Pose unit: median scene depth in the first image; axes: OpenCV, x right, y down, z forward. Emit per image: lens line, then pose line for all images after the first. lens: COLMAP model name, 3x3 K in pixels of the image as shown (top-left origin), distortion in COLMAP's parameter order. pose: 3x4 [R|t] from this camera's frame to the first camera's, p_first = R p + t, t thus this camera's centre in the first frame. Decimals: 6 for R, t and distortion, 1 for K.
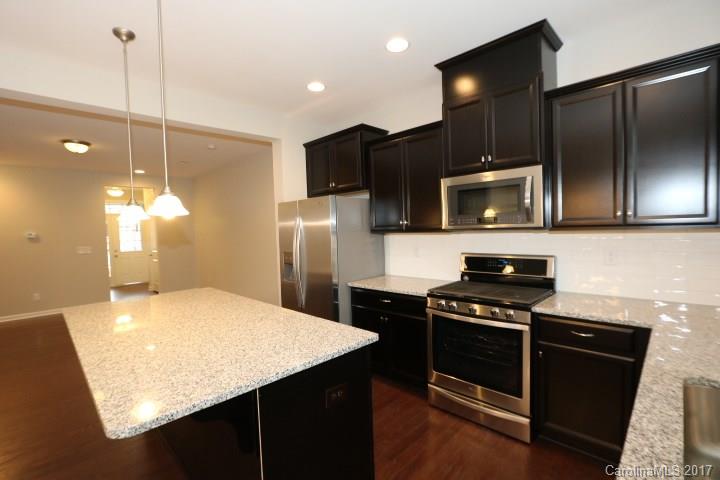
lens RADIAL K [[329.0, 0, 357.4], [0, 329.0, 239.7], [0, 0, 1]] dist [-0.016853, 0.000704]
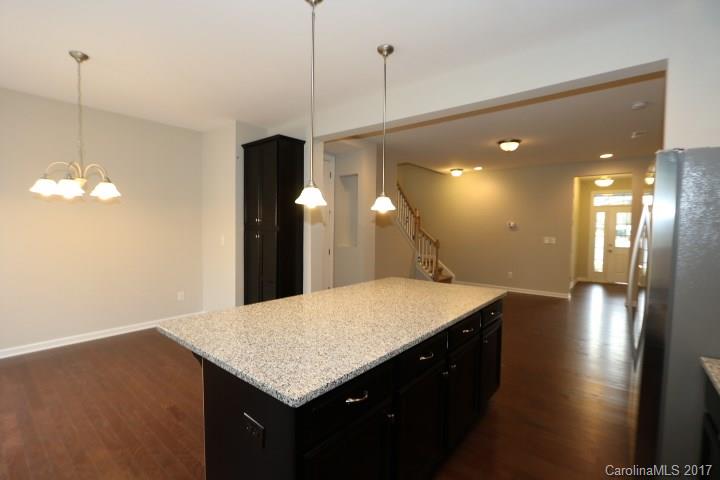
lens RADIAL K [[331.5, 0, 365.2], [0, 331.5, 240.7], [0, 0, 1]] dist [0.028870, -0.025436]
pose [[0.116914, 0.075864, -0.990240, 0.358706], [-0.055721, 0.996009, 0.069727, -0.018549], [0.991578, 0.047025, 0.120674, 0.585279]]
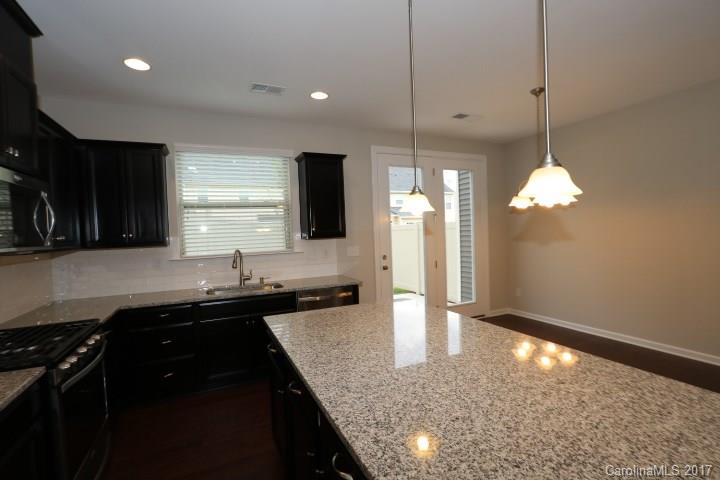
lens RADIAL K [[329.0, 0, 357.4], [0, 329.0, 239.7], [0, 0, 1]] dist [-0.016853, 0.000704]
pose [[-0.933526, 0.058928, 0.353634, -0.431026], [0.082178, 0.995308, 0.051083, -0.029502], [-0.348964, 0.076748, -0.933988, 1.164322]]
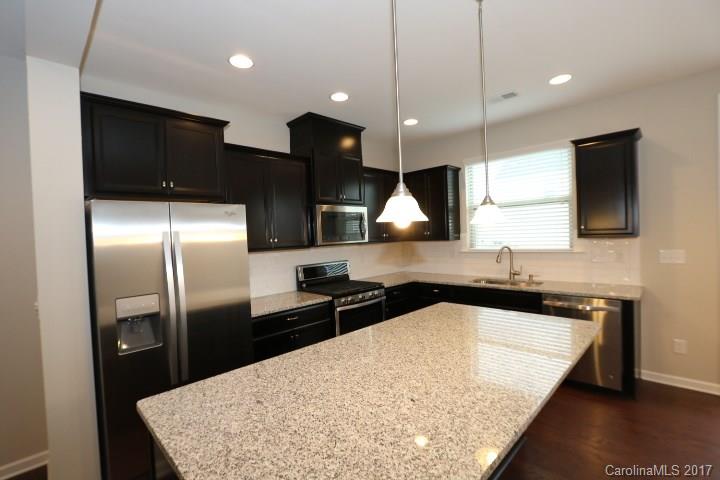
lens RADIAL K [[329.0, 0, 357.4], [0, 329.0, 239.7], [0, 0, 1]] dist [-0.016853, 0.000704]
pose [[0.004460, 0.016940, 0.999847, -0.914380], [0.078862, 0.996736, -0.017239, -0.018597], [-0.996876, 0.078927, 0.003110, 0.789303]]
